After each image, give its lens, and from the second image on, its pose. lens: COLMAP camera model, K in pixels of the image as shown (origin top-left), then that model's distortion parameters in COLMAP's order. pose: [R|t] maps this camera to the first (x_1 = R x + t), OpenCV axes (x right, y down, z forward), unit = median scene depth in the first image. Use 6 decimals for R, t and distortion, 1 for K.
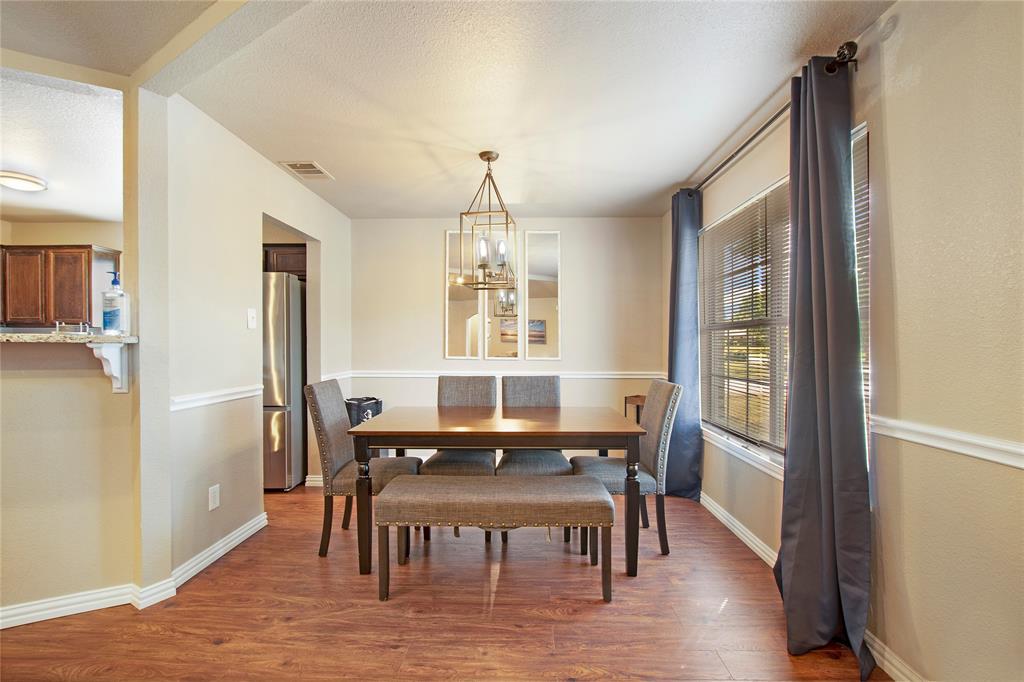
lens RADIAL K [[453.4, 0, 513.2], [0, 453.4, 348.4], [0, 0, 1]] dist [-0.017925, 0.001176]
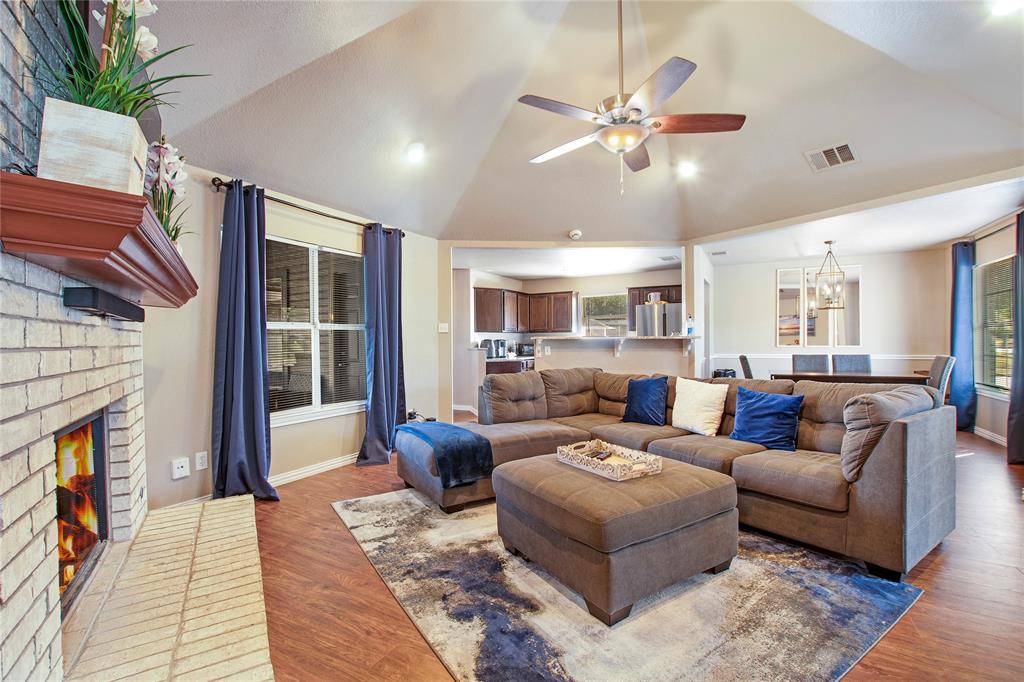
lens RADIAL K [[453.4, 0, 520.4], [0, 453.4, 348.9], [0, 0, 1]] dist [-0.017925, 0.001176]
pose [[0.896196, -0.006465, -0.443612, -0.338248], [0.013467, 0.999829, 0.012637, -0.002881], [0.443455, -0.017300, 0.896130, -1.159066]]
